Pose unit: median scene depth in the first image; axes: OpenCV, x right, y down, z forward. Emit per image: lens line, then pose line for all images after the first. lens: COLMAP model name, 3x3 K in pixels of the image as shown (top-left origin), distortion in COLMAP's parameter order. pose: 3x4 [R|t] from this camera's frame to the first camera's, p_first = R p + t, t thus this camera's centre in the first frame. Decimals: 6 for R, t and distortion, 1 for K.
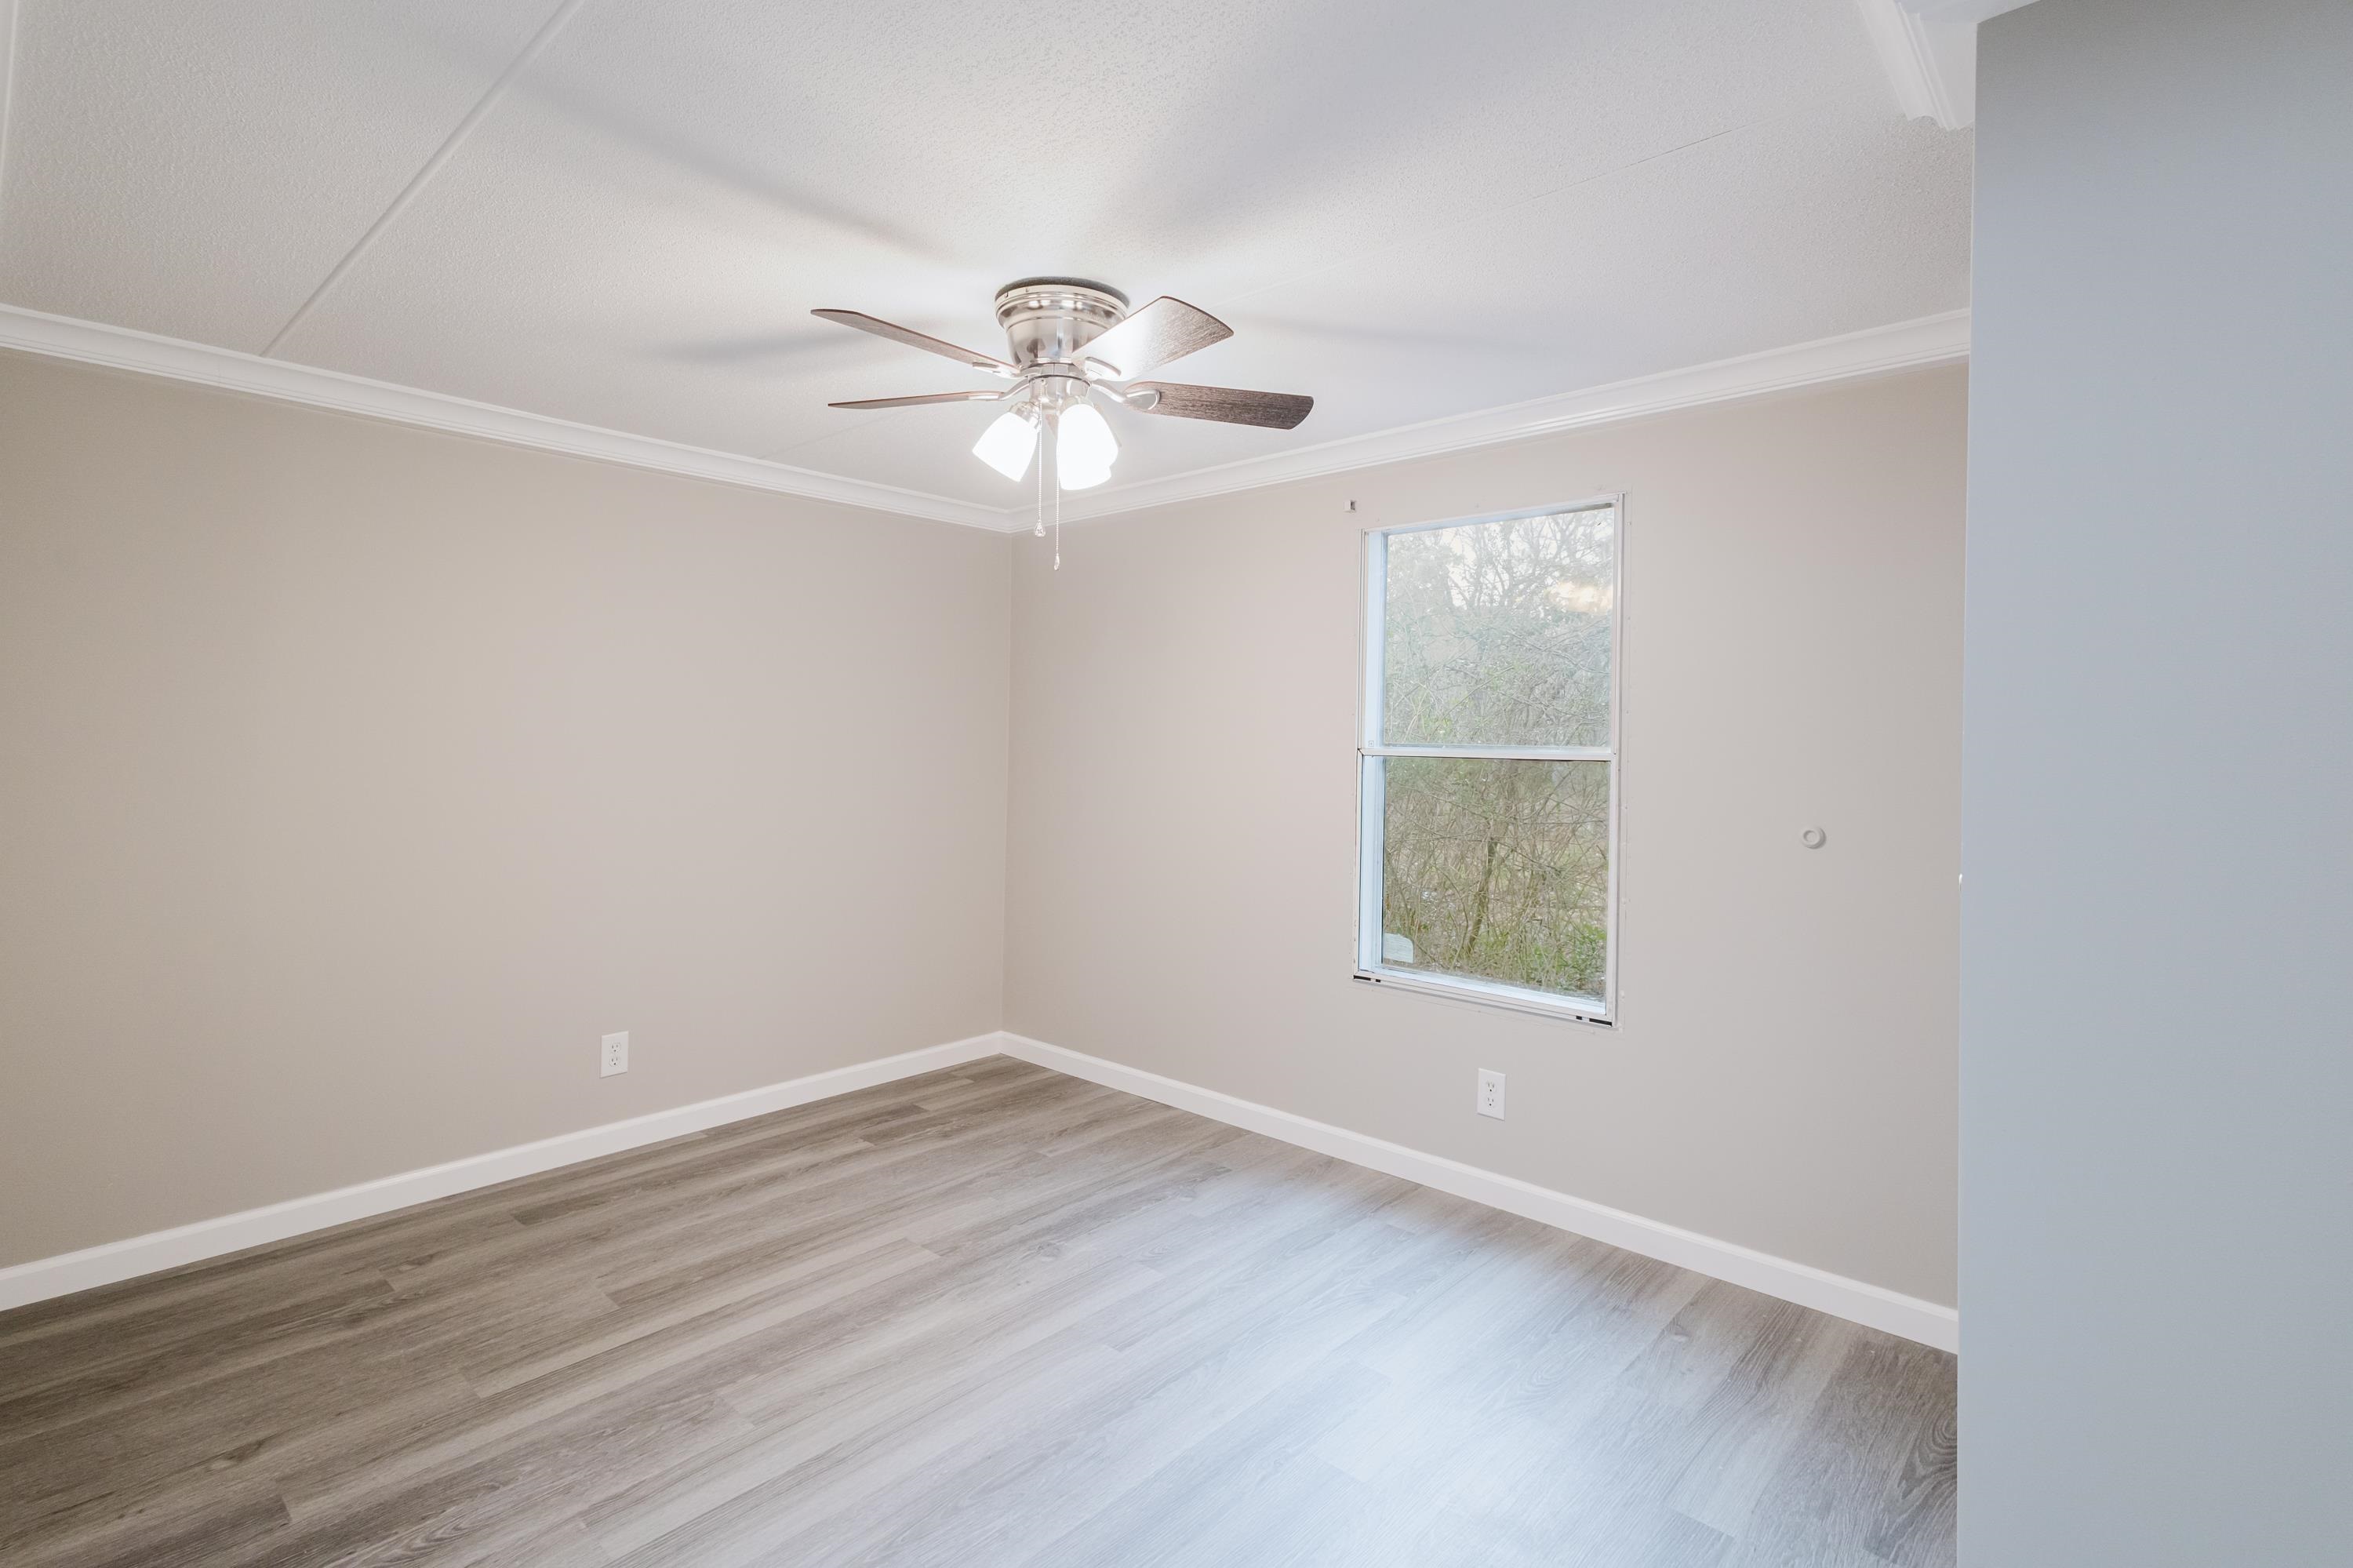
lens RADIAL K [[1097.0, 0, 1180.9], [0, 1097.0, 732.4], [0, 0, 1]] dist [0.002078, 0.000144]
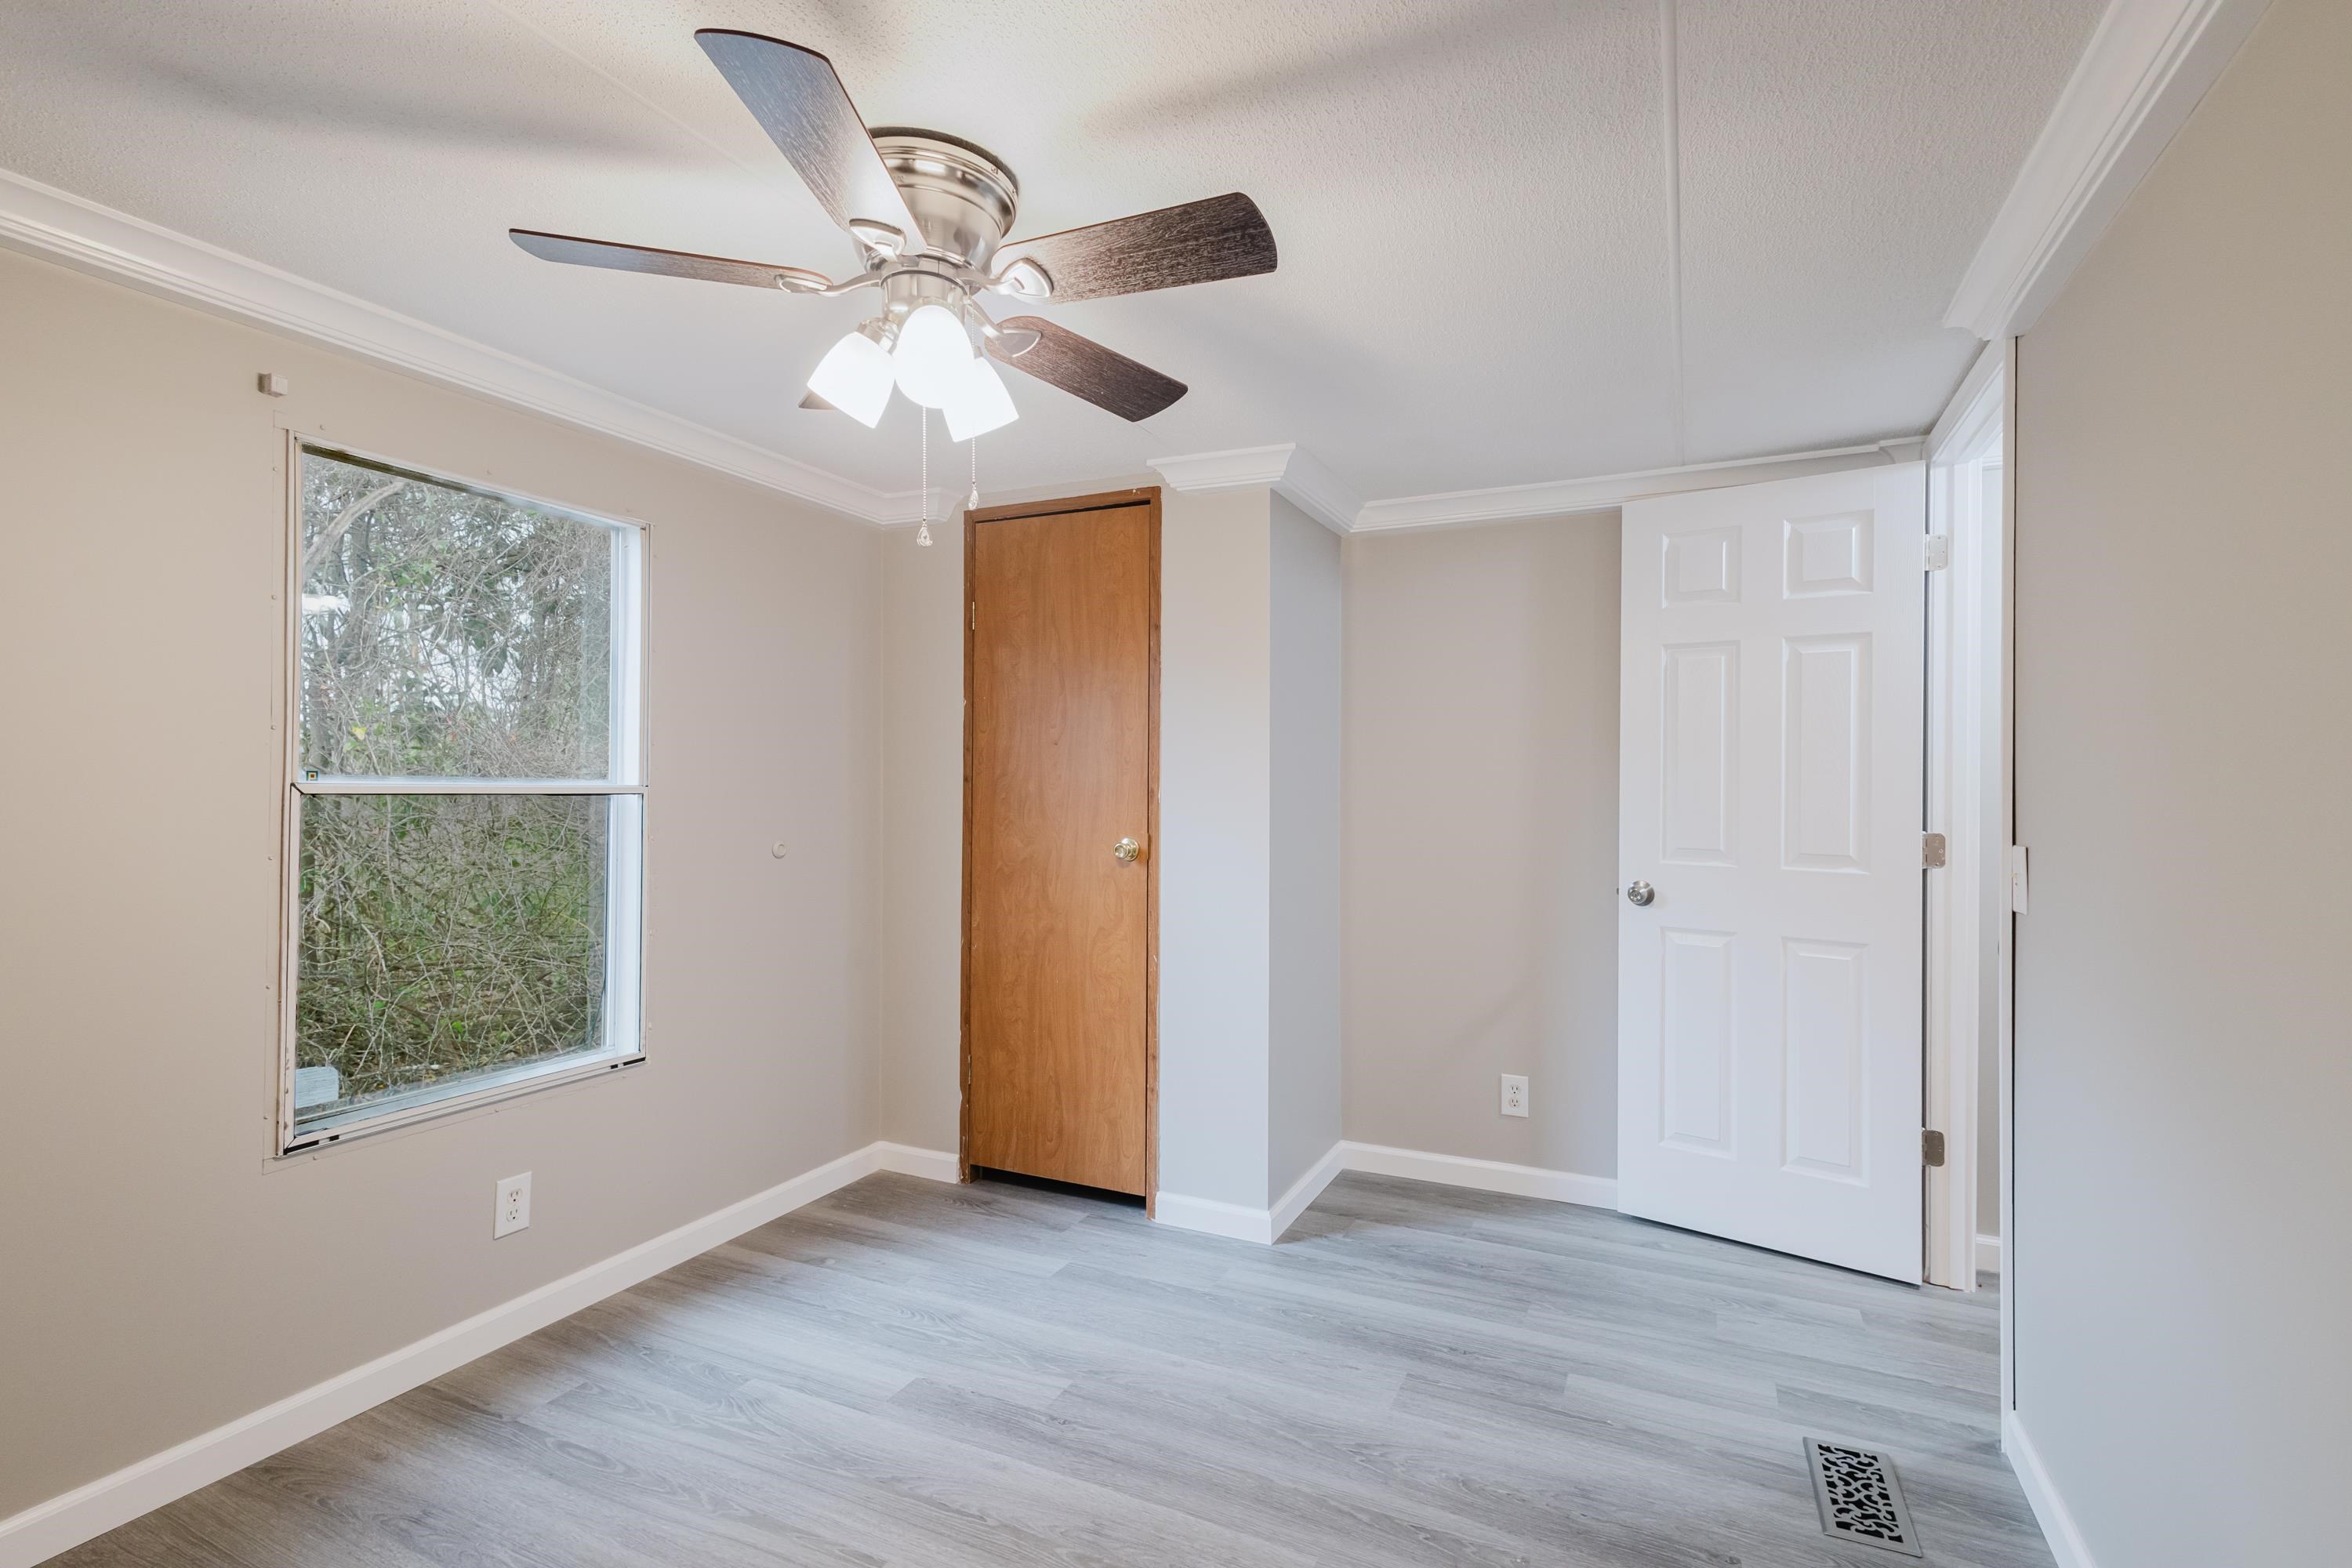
lens RADIAL K [[1067.1, 0, 1165.7], [0, 1067.1, 773.7], [0, 0, 1]] dist [0.002077, 0.000443]
pose [[-0.279075, -0.001075, 0.960269, -0.652647], [-0.017775, 0.999834, -0.004047, 0.003660], [-0.960105, -0.018199, -0.279048, 0.805351]]
